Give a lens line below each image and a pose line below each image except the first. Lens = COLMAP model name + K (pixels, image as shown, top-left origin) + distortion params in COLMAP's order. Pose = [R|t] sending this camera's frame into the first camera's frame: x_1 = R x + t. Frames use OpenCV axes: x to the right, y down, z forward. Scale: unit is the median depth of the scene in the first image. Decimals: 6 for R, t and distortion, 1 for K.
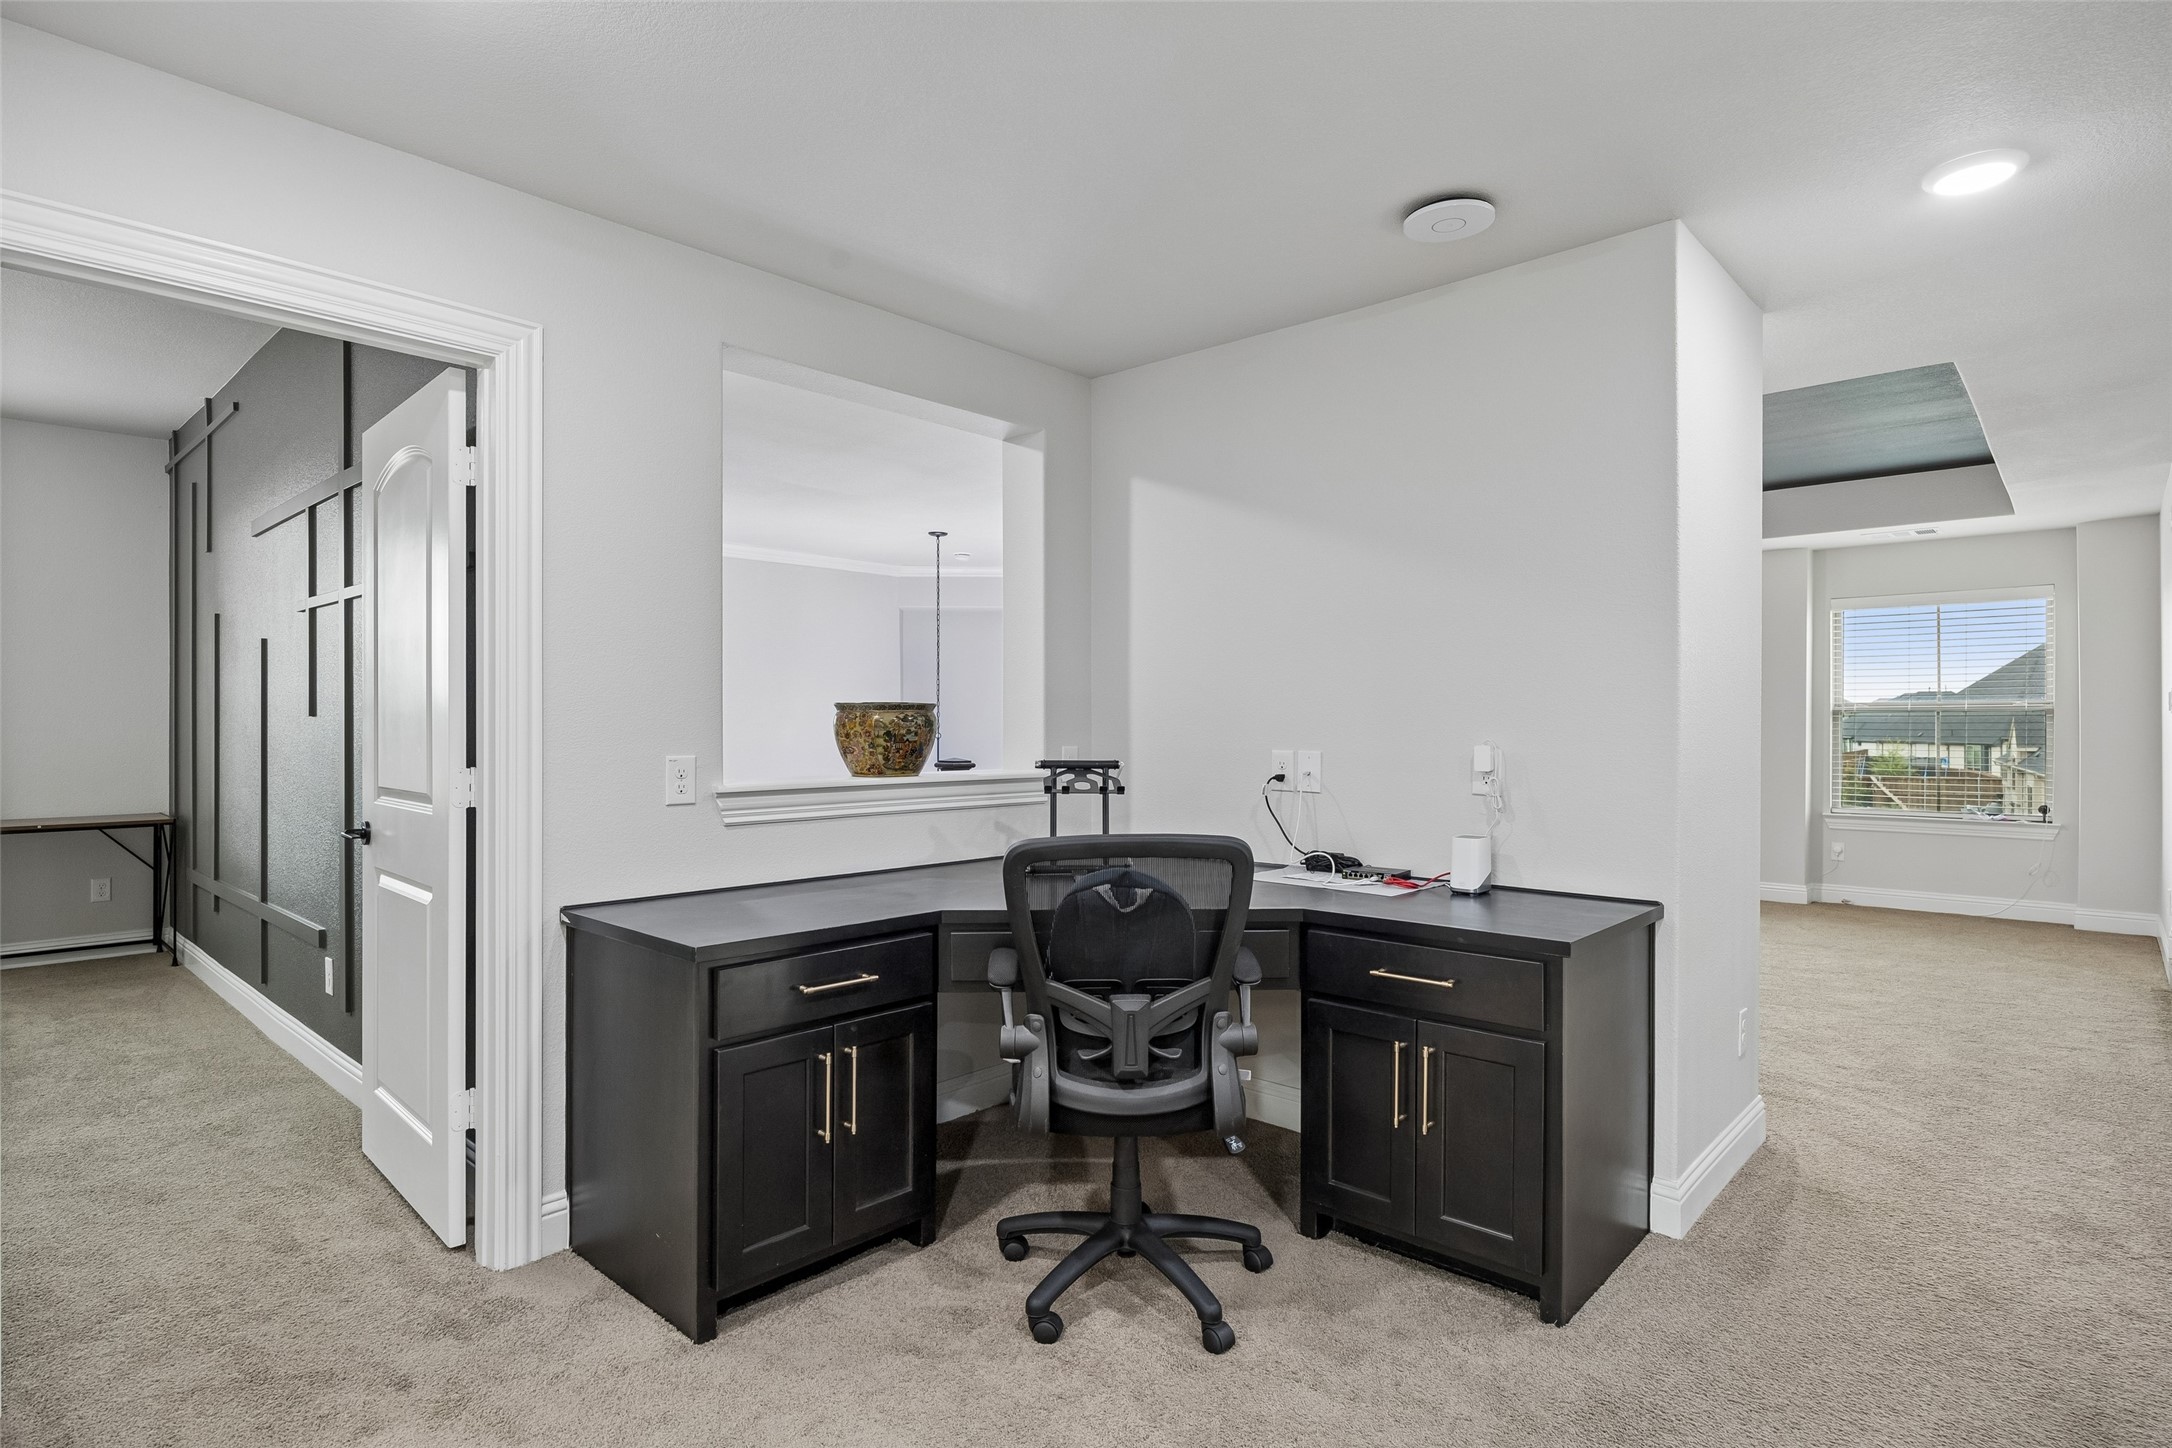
lens RADIAL K [[1119.9, 0, 1086.0], [0, 1119.9, 724.0], [0, 0, 1]] dist [-0.017456, -0.000103]
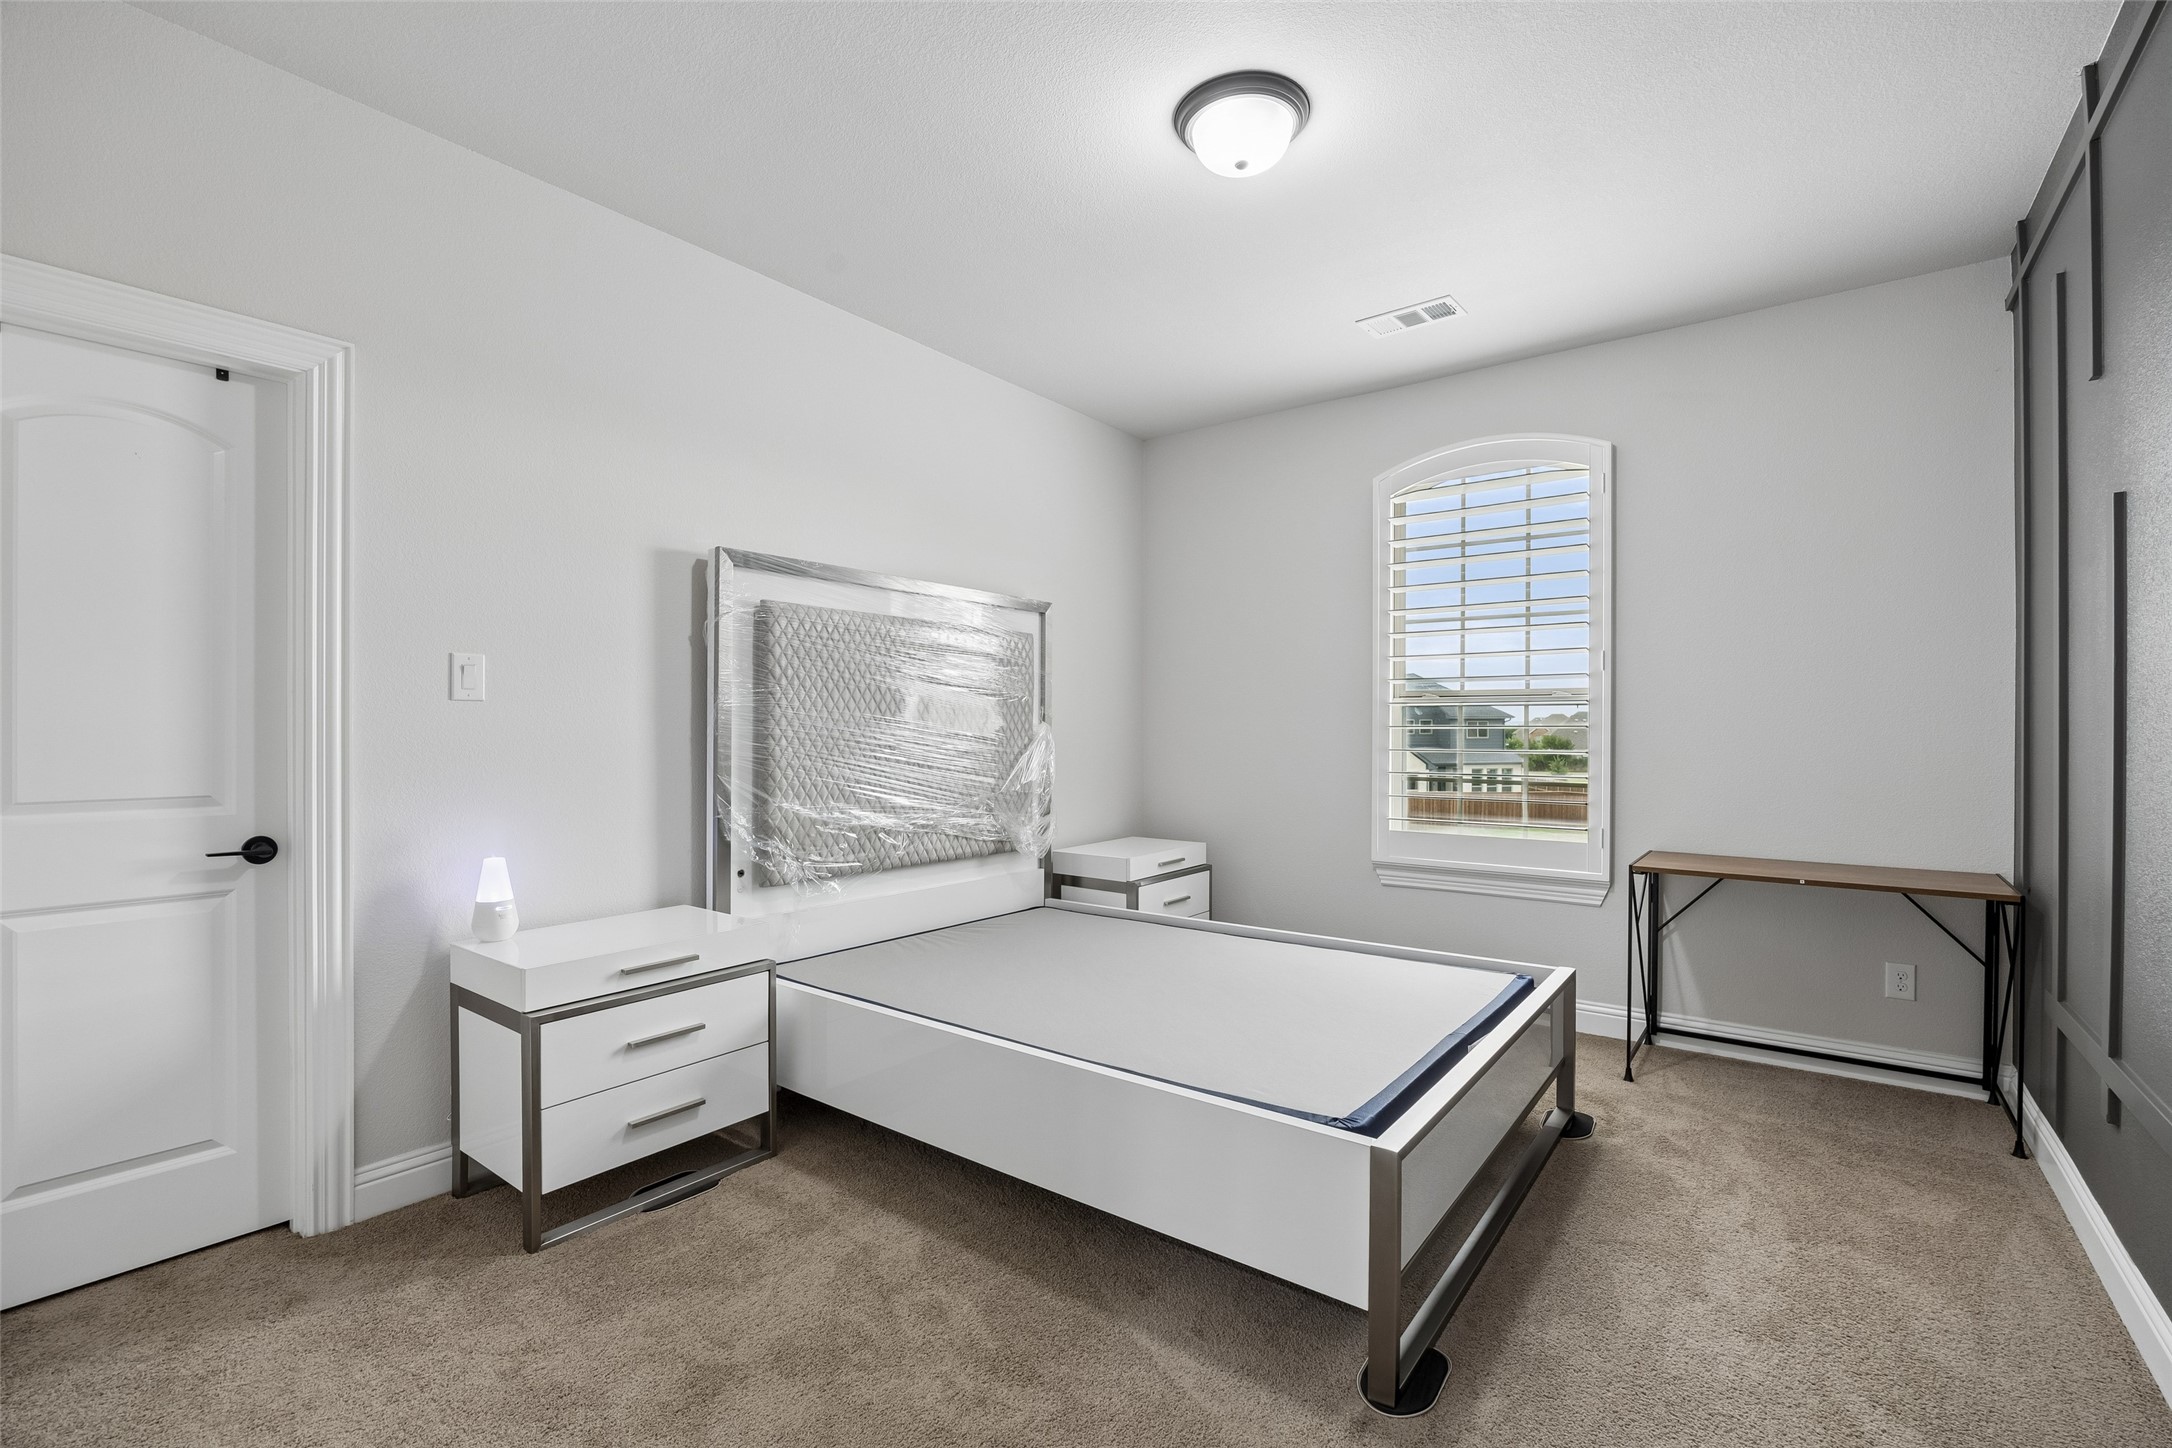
lens RADIAL K [[954.3, 0, 1086.0], [0, 954.3, 724.0], [0, 0, 1]] dist [-0.000494, -0.007164]
pose [[0.098990, -0.002443, -0.995085, -0.380681], [-0.007942, 0.999963, -0.003245, 0.003422], [0.995057, 0.008224, 0.098967, 0.464091]]
